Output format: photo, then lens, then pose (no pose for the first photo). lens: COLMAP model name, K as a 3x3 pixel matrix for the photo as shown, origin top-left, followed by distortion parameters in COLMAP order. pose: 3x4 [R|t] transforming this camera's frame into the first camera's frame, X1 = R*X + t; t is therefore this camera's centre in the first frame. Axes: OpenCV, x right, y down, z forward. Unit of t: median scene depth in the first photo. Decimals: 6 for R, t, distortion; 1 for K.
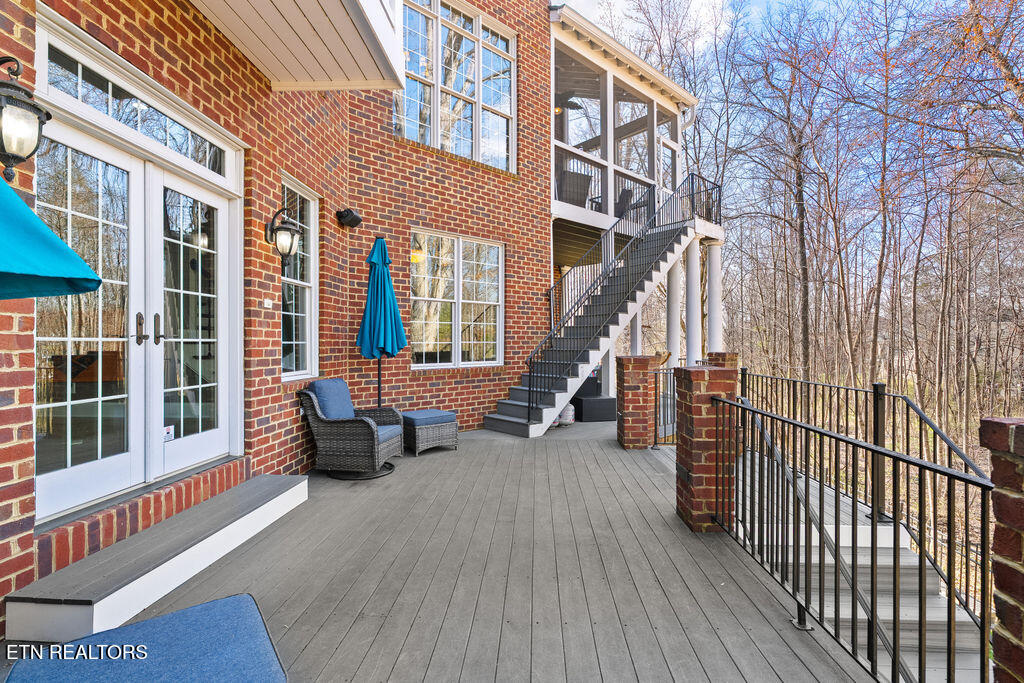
lens RADIAL K [[464.9, 0, 506.9], [0, 464.9, 343.0], [0, 0, 1]] dist [-0.002602, -0.000060]
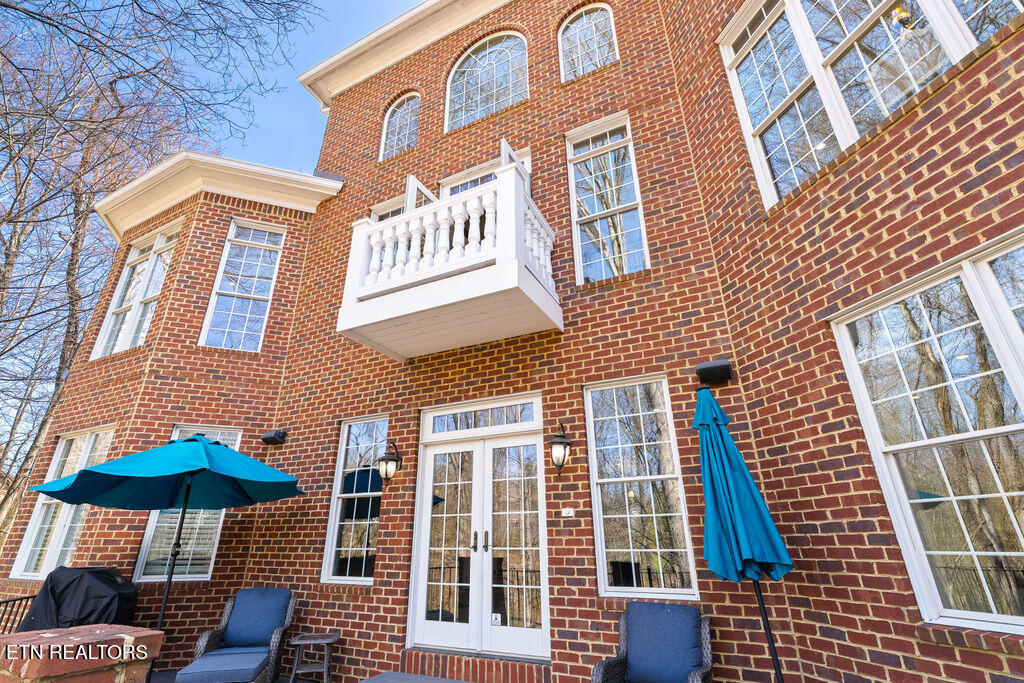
lens RADIAL K [[464.9, 0, 506.9], [0, 464.9, 343.0], [0, 0, 1]] dist [-0.002602, -0.000060]
pose [[-0.392023, -0.361879, -0.845790, 0.767528], [0.005602, 0.918426, -0.395554, -0.022110], [0.919938, -0.159804, -0.358017, 1.637829]]
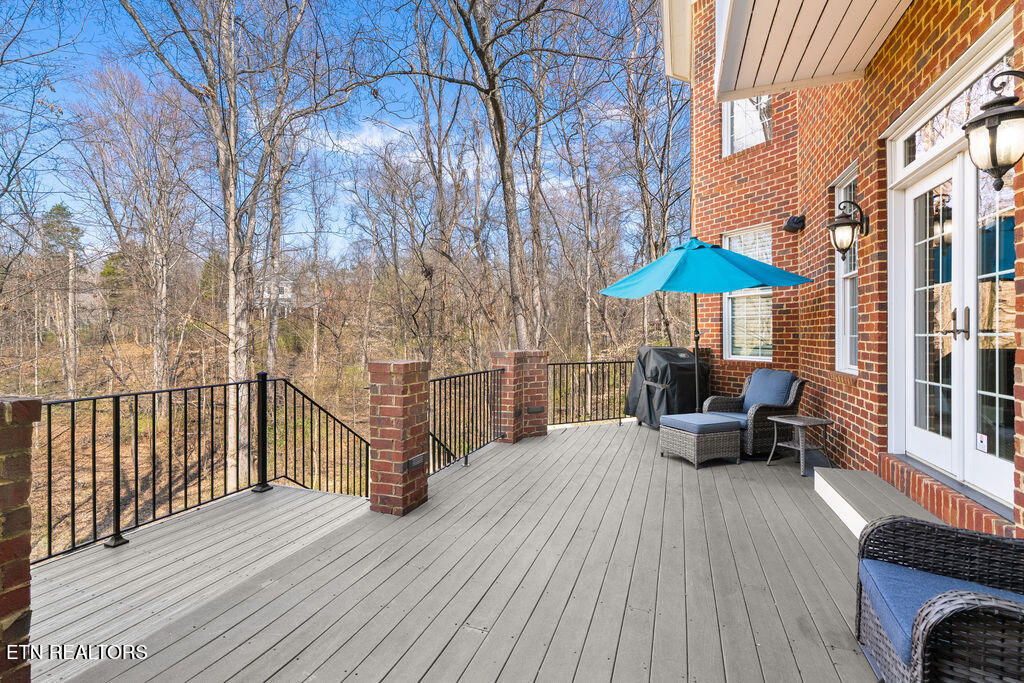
lens RADIAL K [[471.1, 0, 511.4], [0, 471.1, 336.9], [0, 0, 1]] dist [-0.000771, 0.000090]
pose [[-0.962355, 0.000023, 0.271797, -0.119039], [0.000082, 1.000000, 0.000206, -0.002125], [-0.271796, 0.000221, -0.962355, 2.027959]]
